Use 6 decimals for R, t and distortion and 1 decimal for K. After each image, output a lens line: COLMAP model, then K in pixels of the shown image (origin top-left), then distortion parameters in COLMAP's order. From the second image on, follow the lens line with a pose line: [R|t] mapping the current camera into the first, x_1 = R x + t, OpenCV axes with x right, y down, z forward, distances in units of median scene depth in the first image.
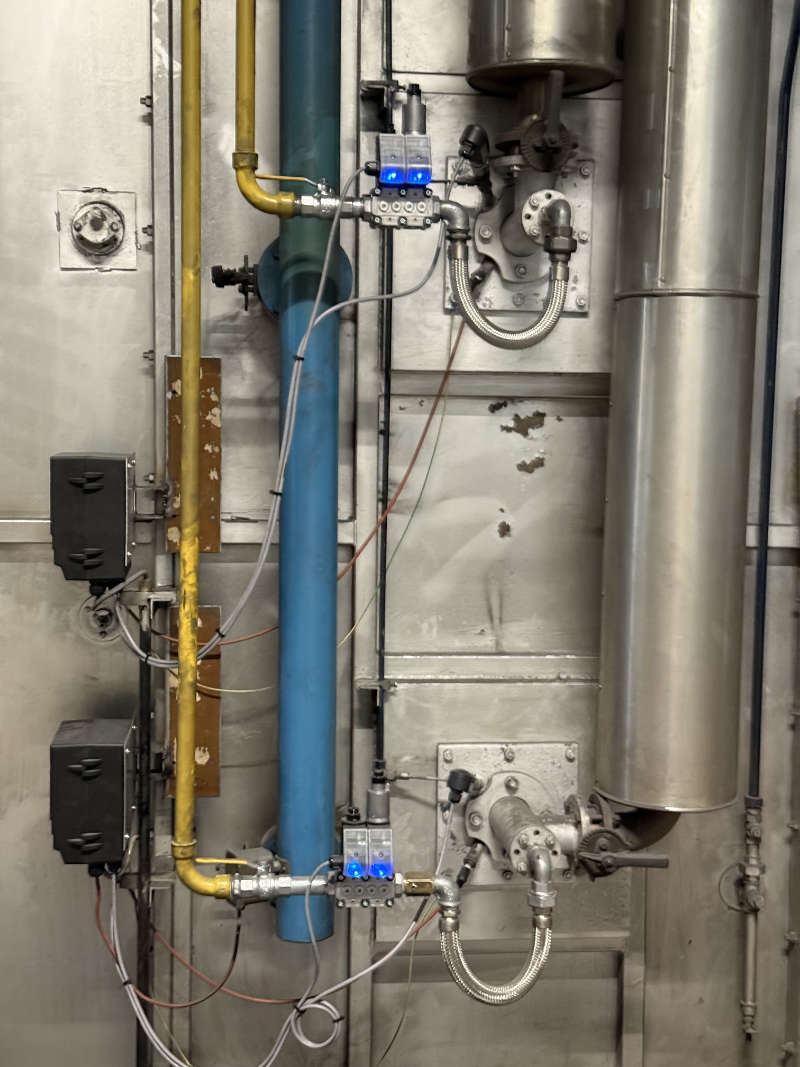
lens RADIAL K [[1473.9, 0, 400.0], [0, 1473.9, 537.4], [0, 0, 1]] dist [0.139721, 0.000000]
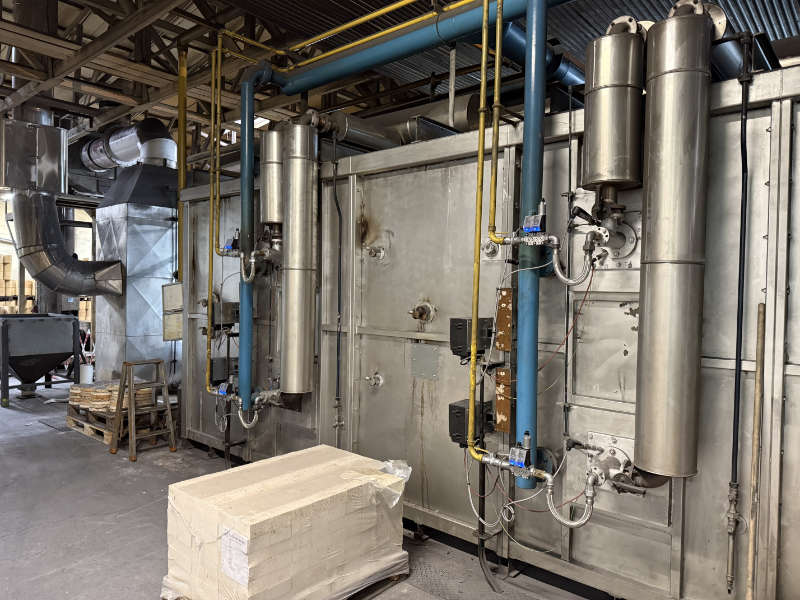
lens RADIAL K [[561.3, 0, 400.8], [0, 561.3, 298.4], [0, 0, 1]] dist [0.014033, -0.007301]
pose [[0.697814, 0.021761, -0.715948, 0.502497], [-0.075771, 0.996173, -0.043573, -0.027574], [0.712260, 0.084654, 0.696793, 0.035171]]
